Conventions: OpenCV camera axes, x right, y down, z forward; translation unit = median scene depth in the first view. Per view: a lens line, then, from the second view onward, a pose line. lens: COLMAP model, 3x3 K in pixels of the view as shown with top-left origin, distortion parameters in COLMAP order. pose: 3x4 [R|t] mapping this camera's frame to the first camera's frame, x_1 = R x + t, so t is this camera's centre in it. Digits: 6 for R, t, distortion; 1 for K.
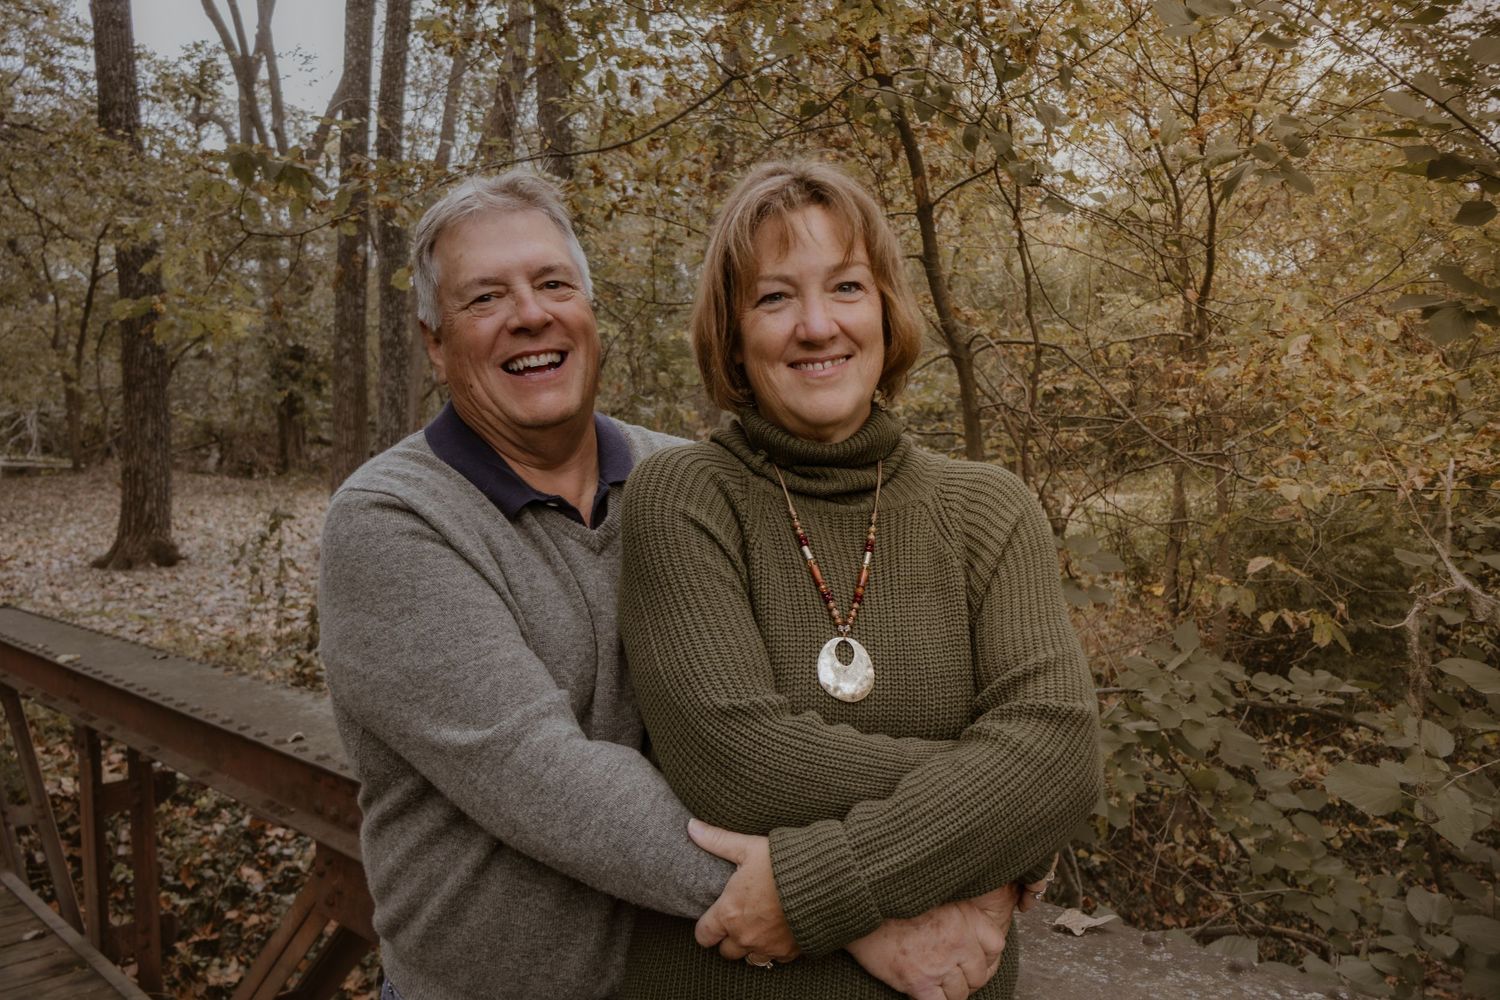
lens RADIAL K [[1319.3, 0, 751.1], [0, 1319.3, 491.1], [0, 0, 1]] dist [0.014188, -0.000992]
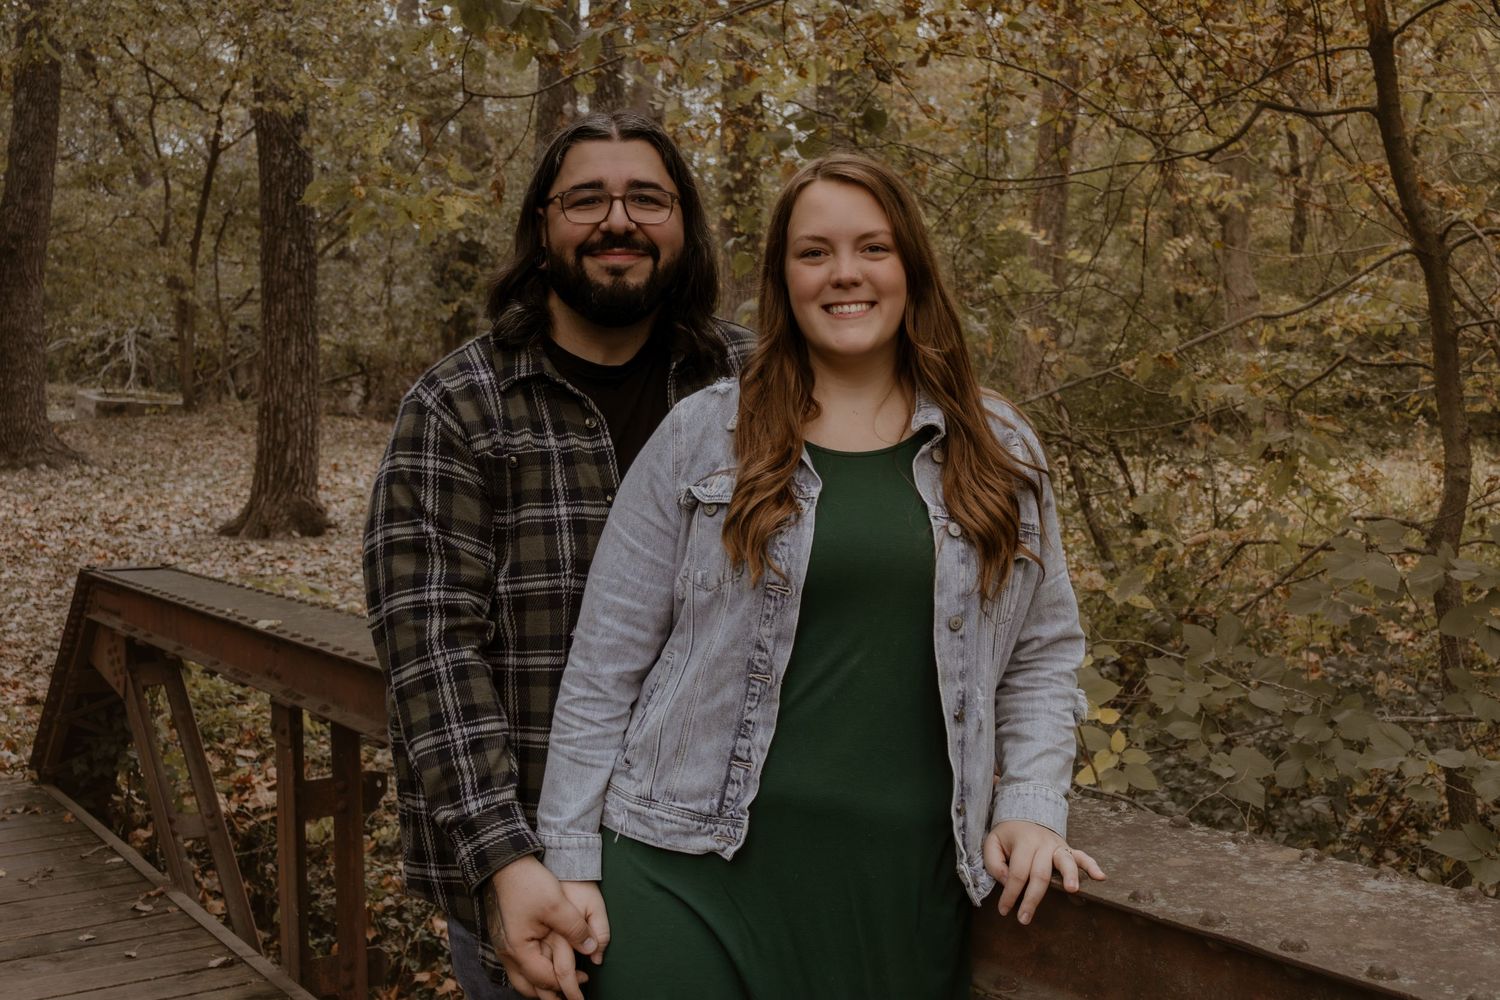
lens RADIAL K [[1989.1, 0, 711.0], [0, 1989.1, 486.6], [0, 0, 1]] dist [0.021021, 0.000000]
pose [[0.982491, 0.020734, -0.185155, -0.011393], [-0.018415, 0.999729, 0.014235, 0.009335], [0.185400, -0.010576, 0.982606, -0.073567]]
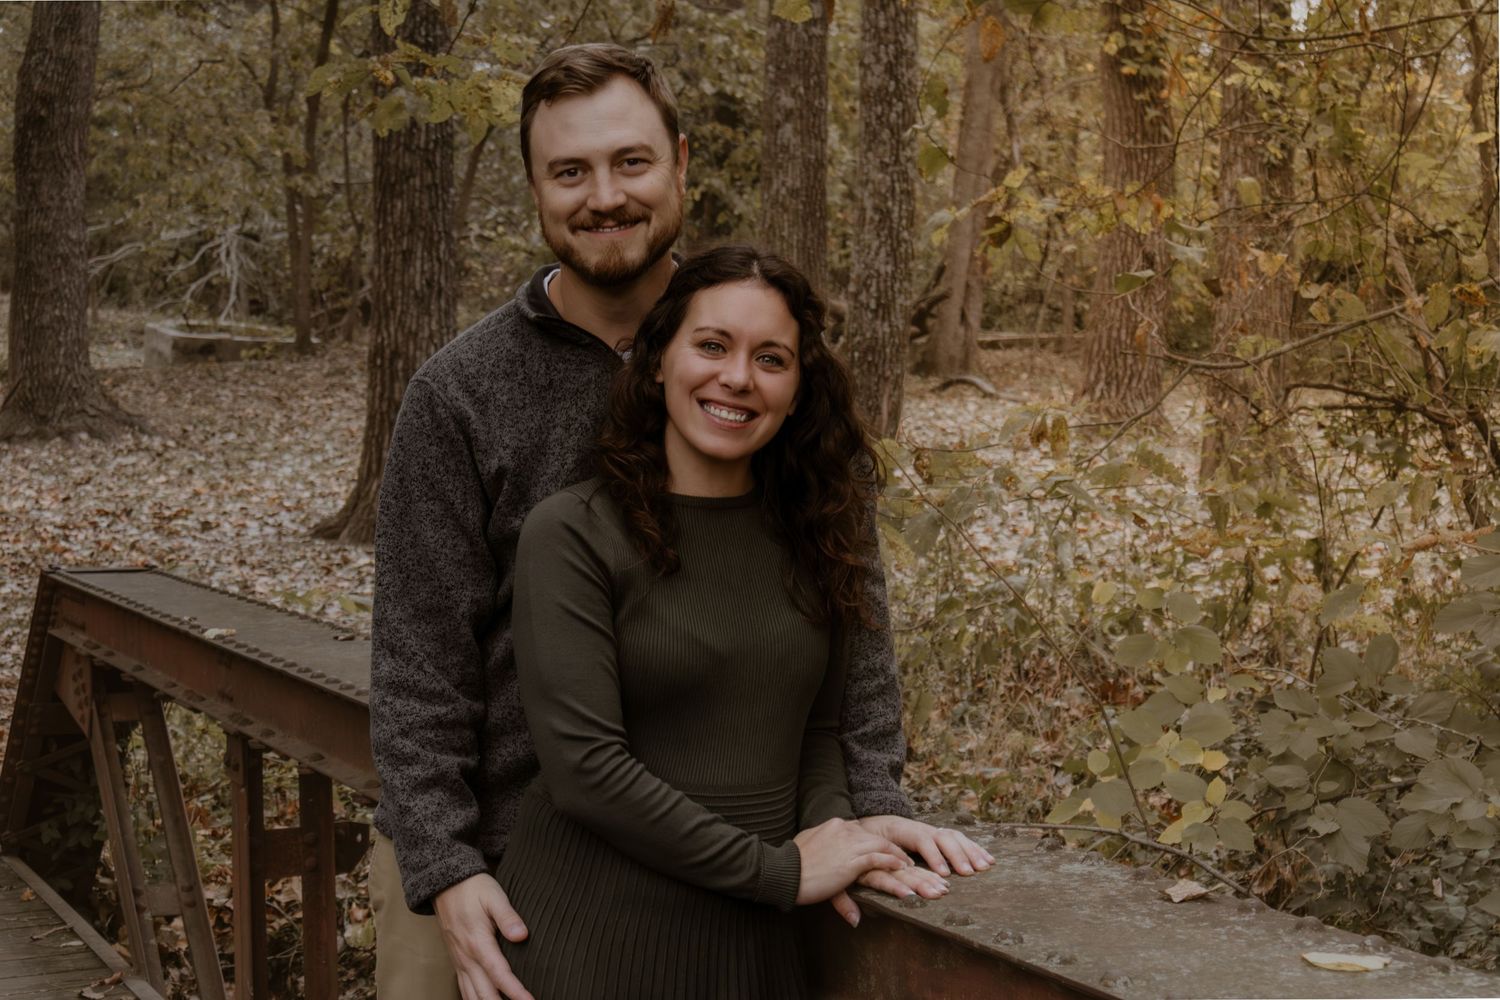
lens RADIAL K [[3610.9, 0, 748.2], [0, 3610.9, 497.7], [0, 0, 1]] dist [0.061901, 0.000000]
pose [[0.933809, 0.029876, -0.356521, 0.179201], [-0.022735, 0.999448, 0.024204, 0.004352], [0.357048, -0.014497, 0.933974, -0.283993]]
